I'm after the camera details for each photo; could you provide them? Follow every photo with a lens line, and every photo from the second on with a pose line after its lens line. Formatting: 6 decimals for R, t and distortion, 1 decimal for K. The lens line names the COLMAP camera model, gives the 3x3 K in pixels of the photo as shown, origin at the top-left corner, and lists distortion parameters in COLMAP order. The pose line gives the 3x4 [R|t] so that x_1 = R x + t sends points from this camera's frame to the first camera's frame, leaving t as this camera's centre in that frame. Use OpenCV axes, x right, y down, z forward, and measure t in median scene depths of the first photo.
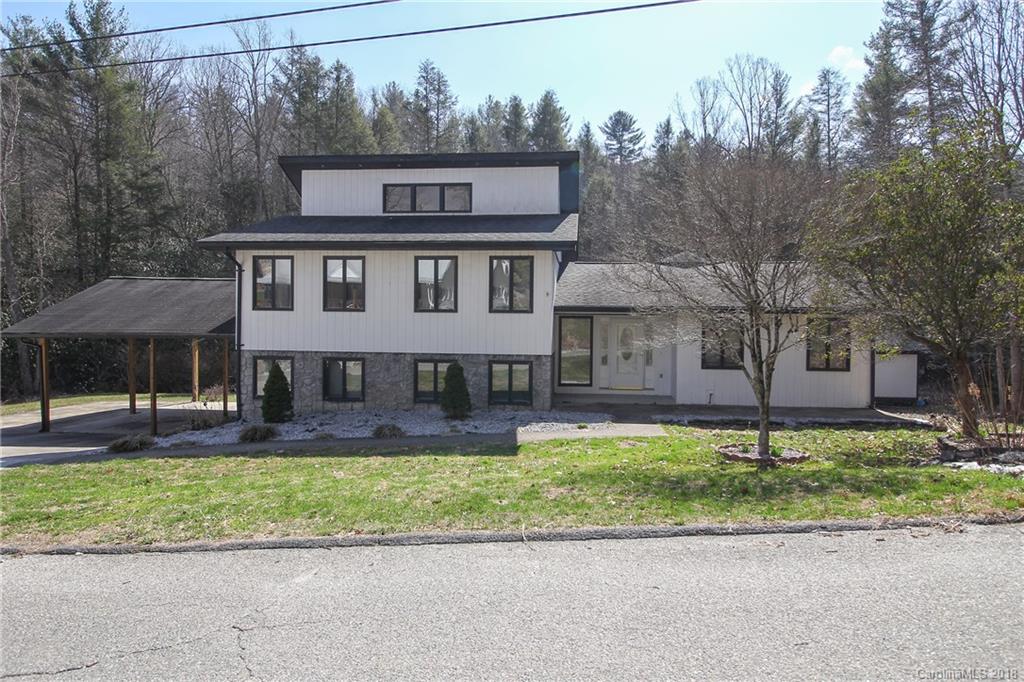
lens RADIAL K [[590.3, 0, 512.6], [0, 590.3, 339.3], [0, 0, 1]] dist [-0.020996, -0.002920]
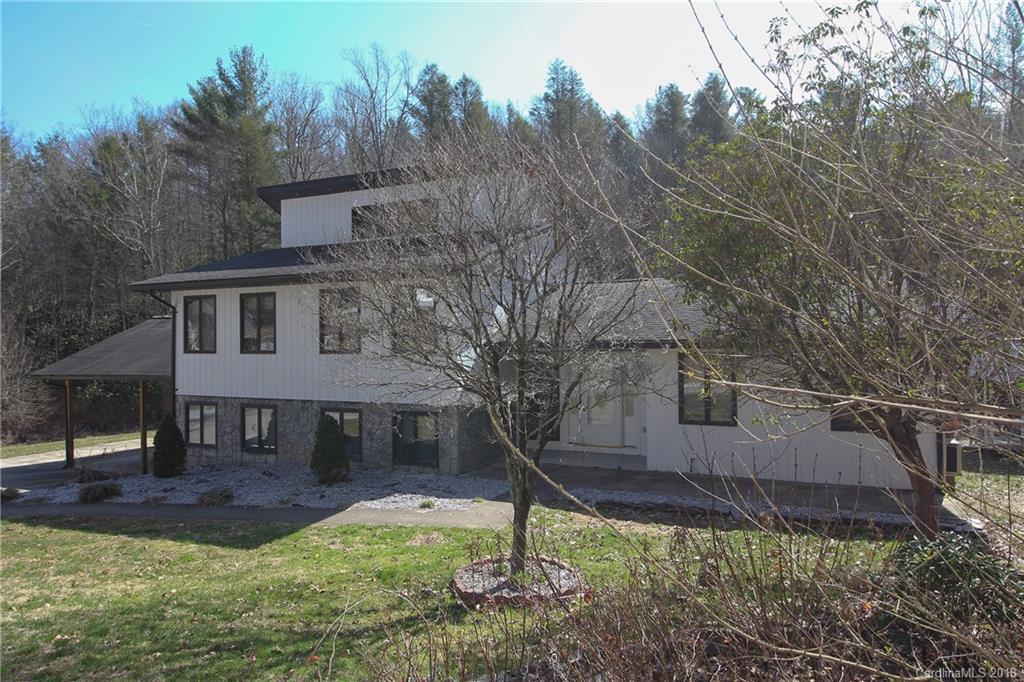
lens RADIAL K [[646.8, 0, 512.2], [0, 646.8, 343.4], [0, 0, 1]] dist [-0.024735, 0.001713]
pose [[0.946520, -0.021735, -0.321912, 0.395068], [0.012437, 0.999445, -0.030912, -0.026685], [0.322405, 0.025255, 0.946265, 0.184246]]
